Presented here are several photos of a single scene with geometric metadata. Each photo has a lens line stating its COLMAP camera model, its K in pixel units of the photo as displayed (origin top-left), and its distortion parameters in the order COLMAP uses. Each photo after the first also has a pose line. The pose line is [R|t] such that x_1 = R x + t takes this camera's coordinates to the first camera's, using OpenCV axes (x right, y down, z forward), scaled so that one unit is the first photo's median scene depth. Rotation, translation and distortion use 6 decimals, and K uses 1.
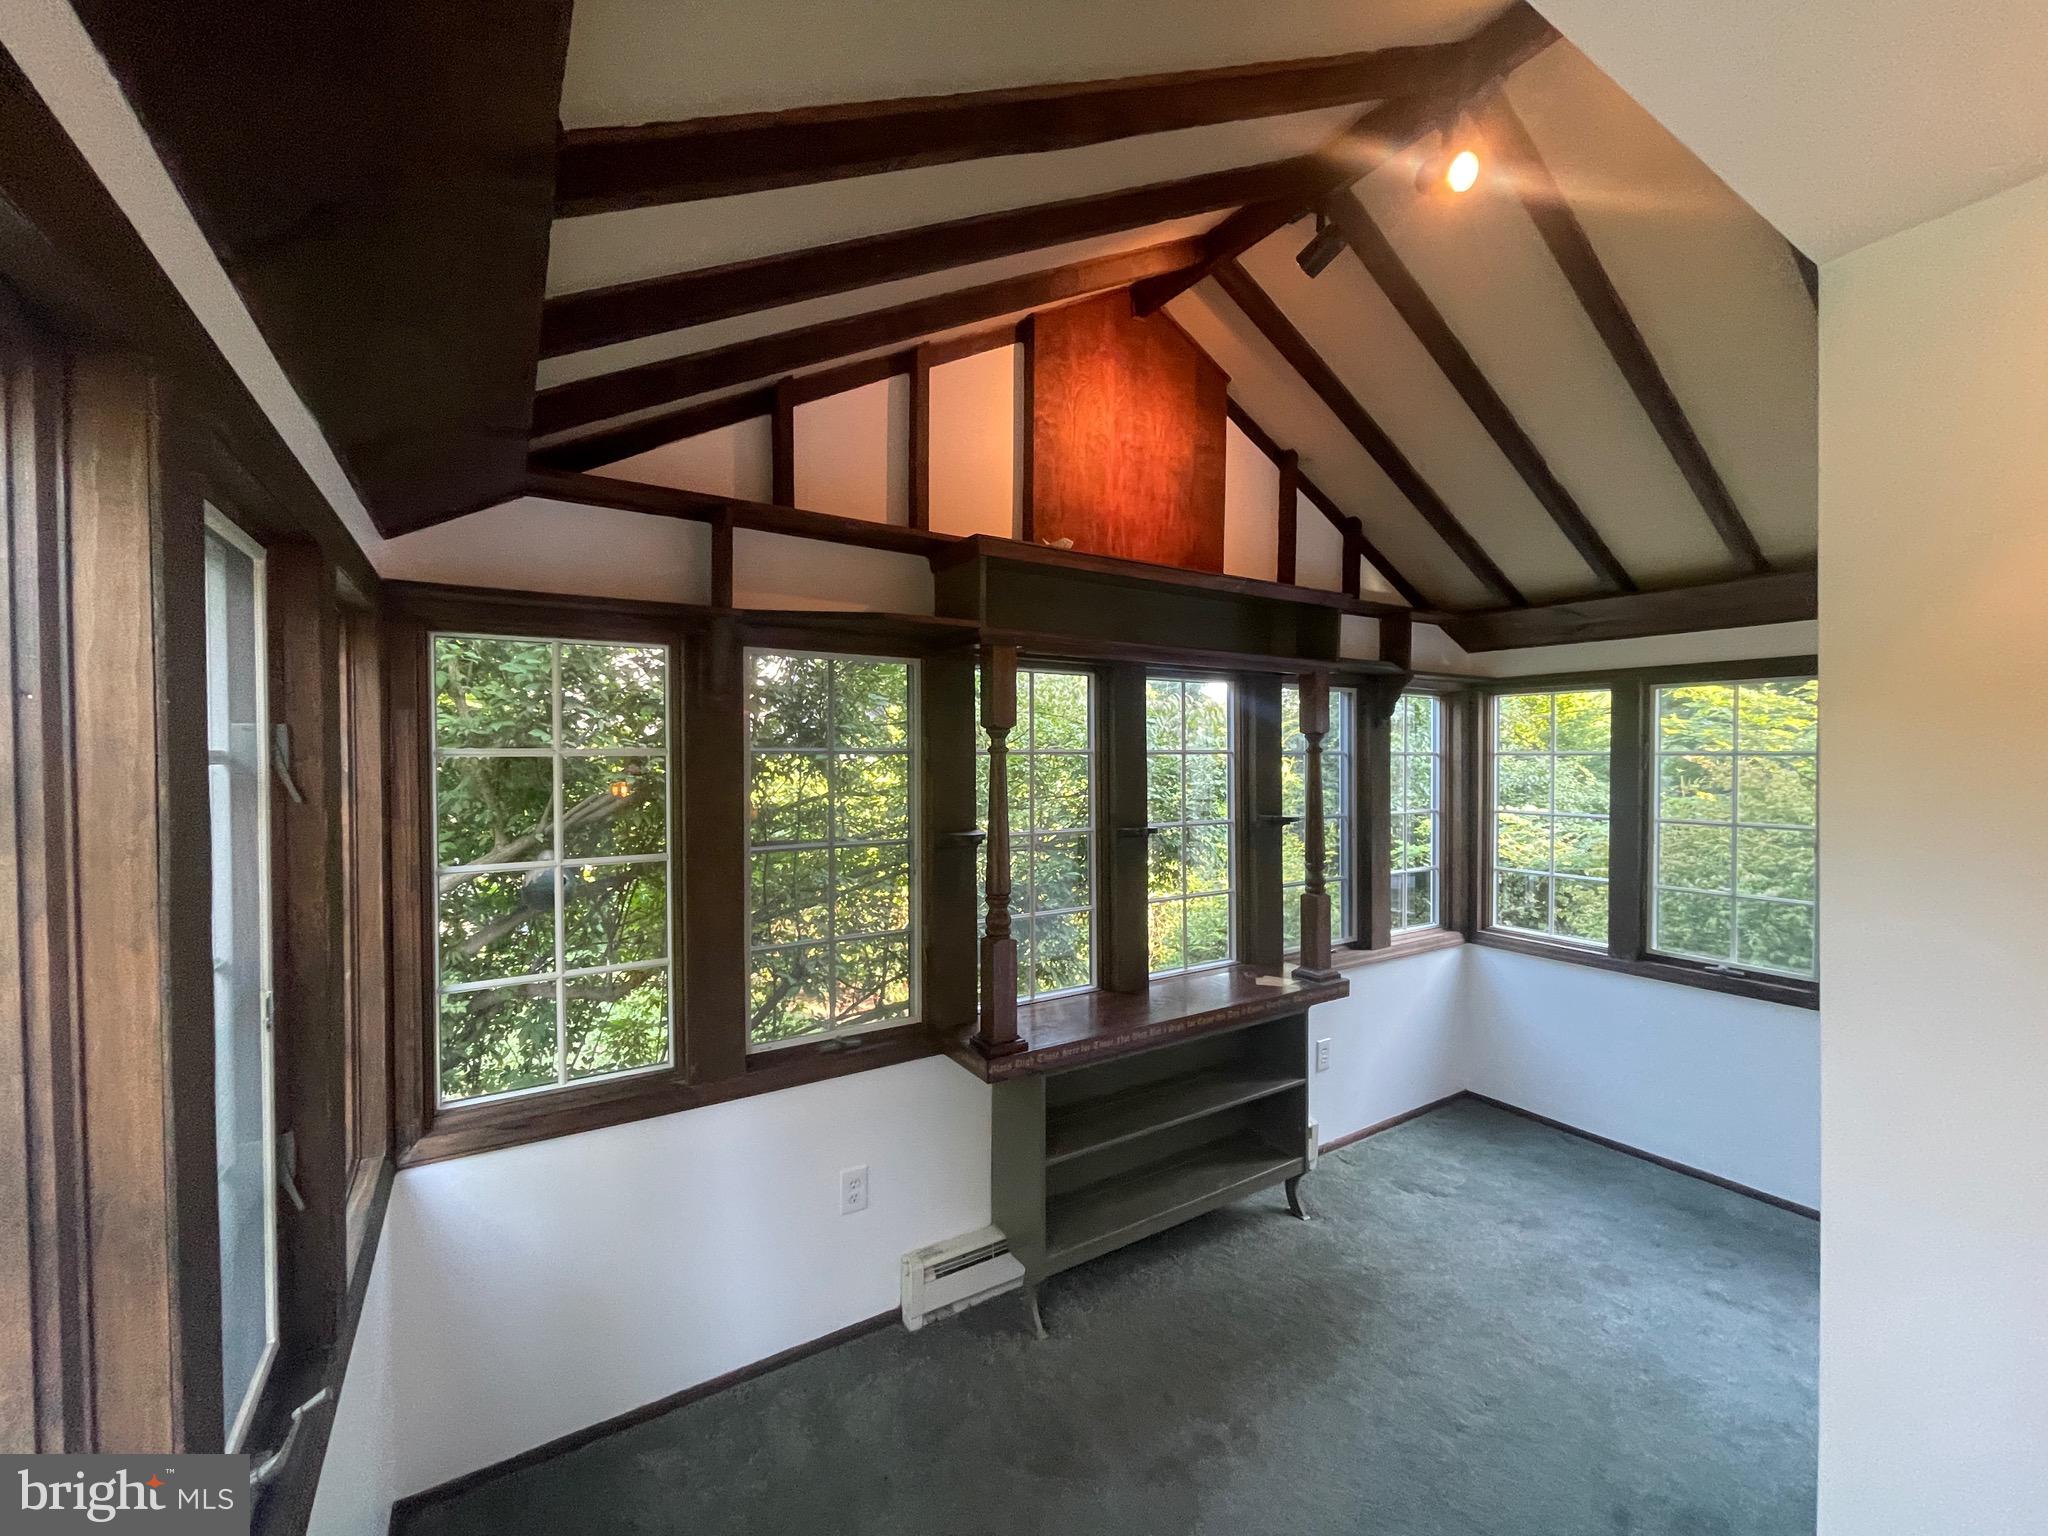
lens RADIAL K [[819.1, 0, 1022.1], [0, 819.1, 772.3], [0, 0, 1]] dist [-0.003920, -0.000567]
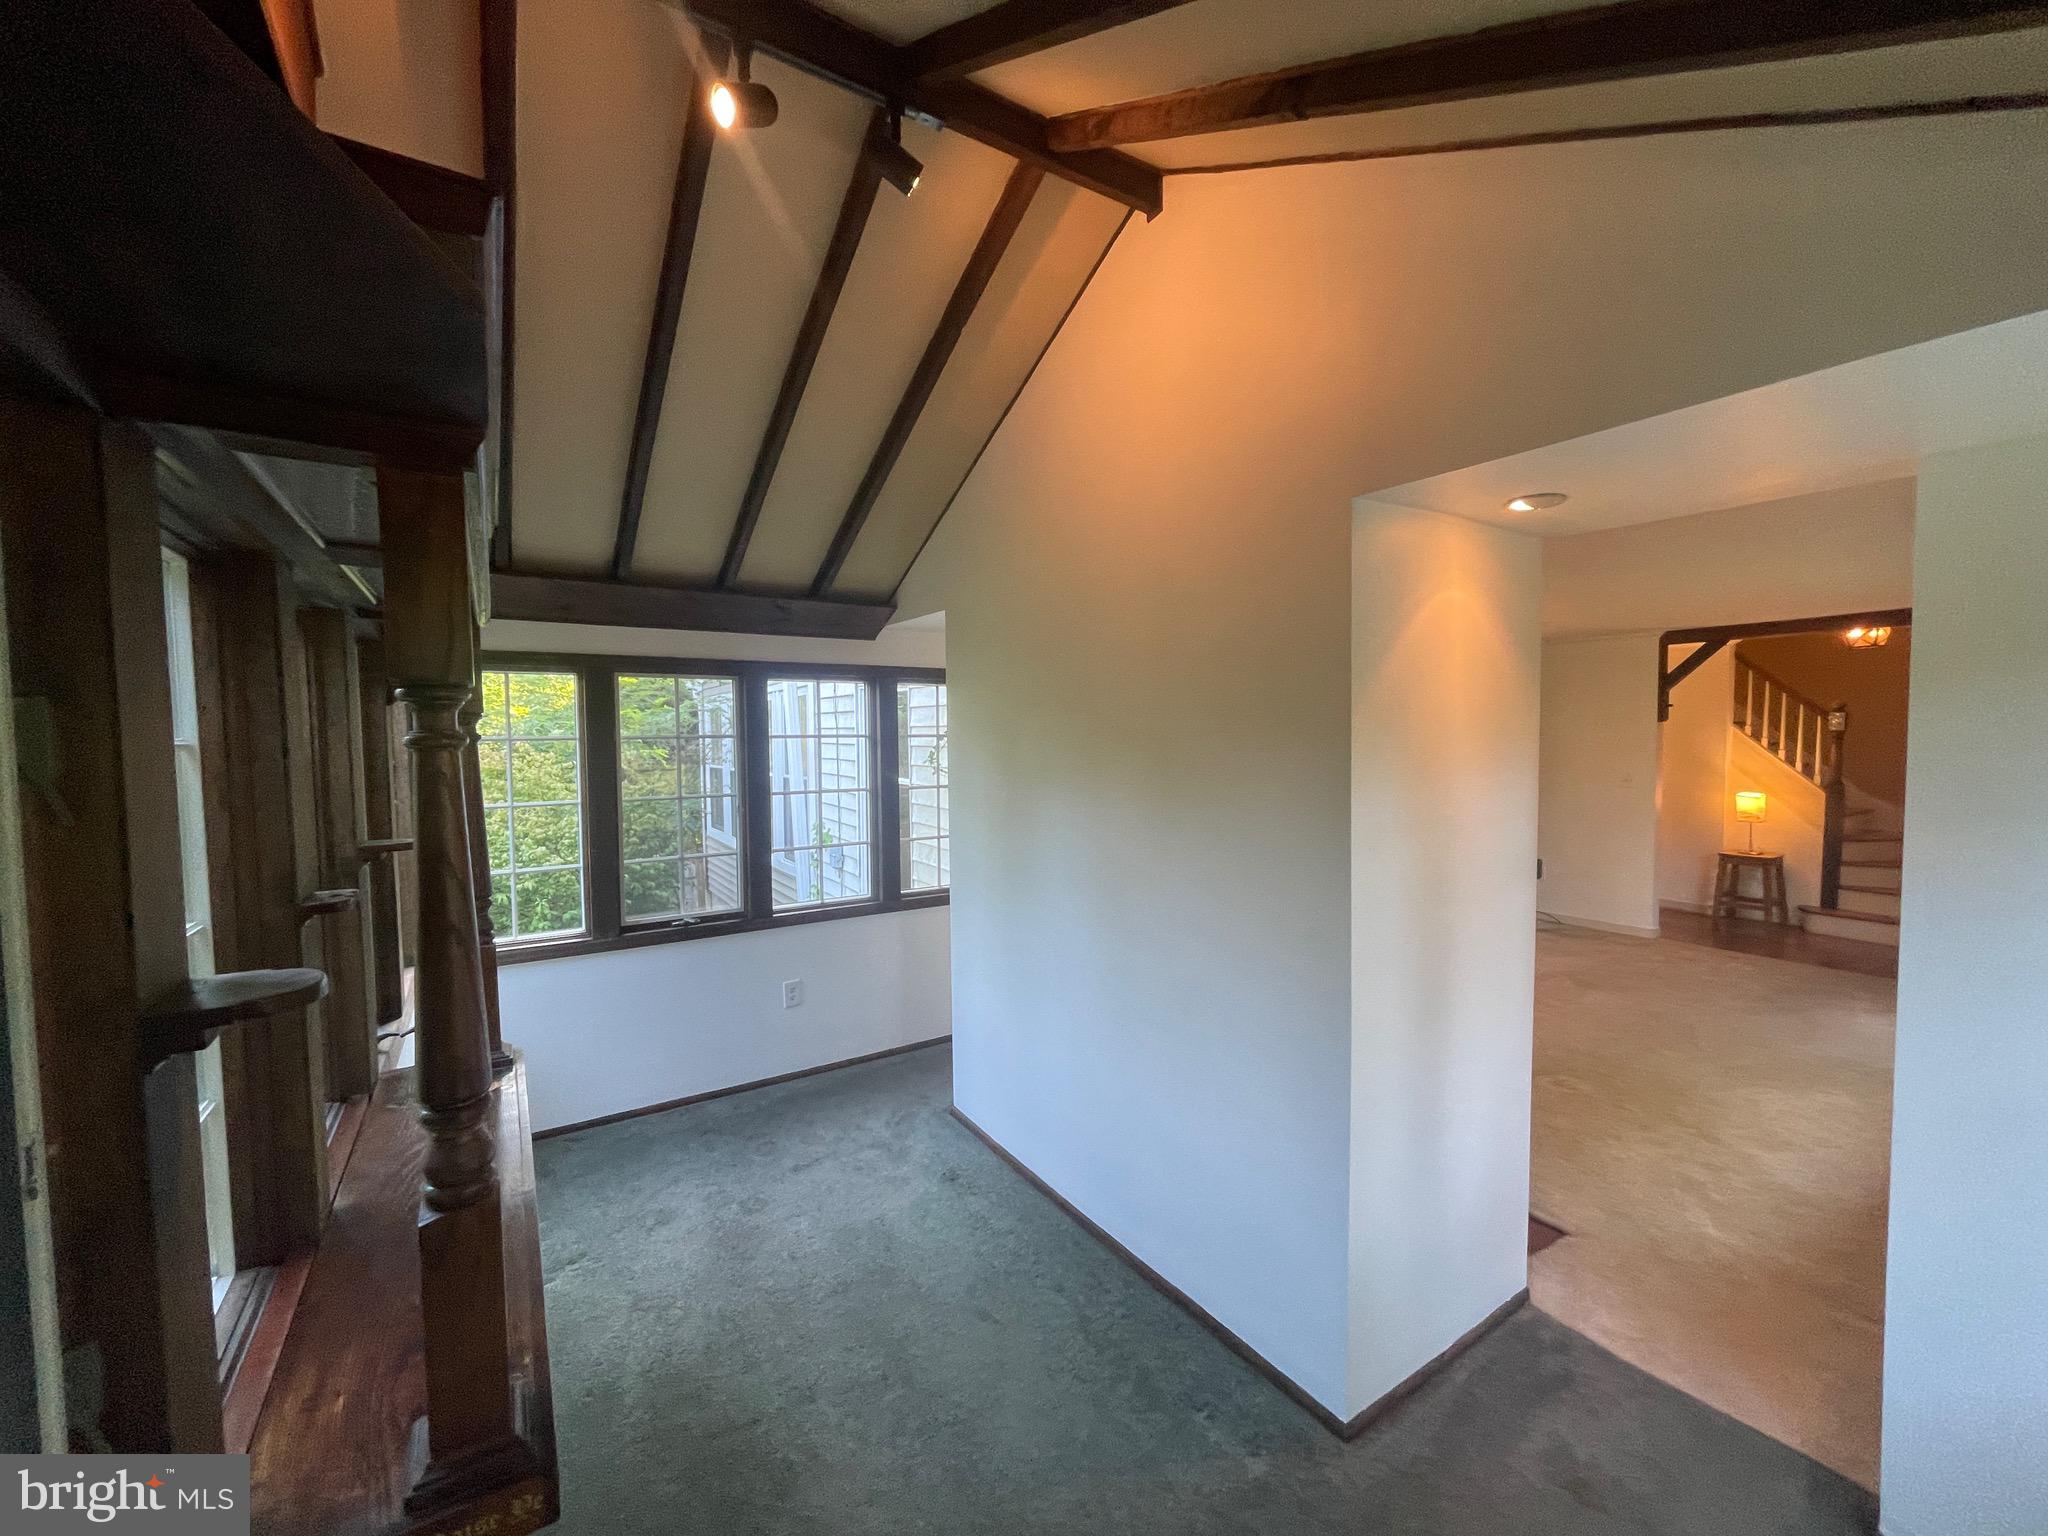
lens RADIAL K [[819.1, 0, 1025.5], [0, 819.1, 756.7], [0, 0, 1]] dist [-0.003920, -0.000567]
pose [[-0.016555, -0.031832, 0.999356, -0.385530], [0.035731, 0.998836, 0.032407, -0.018153], [-0.999224, 0.036245, -0.015399, 0.623926]]
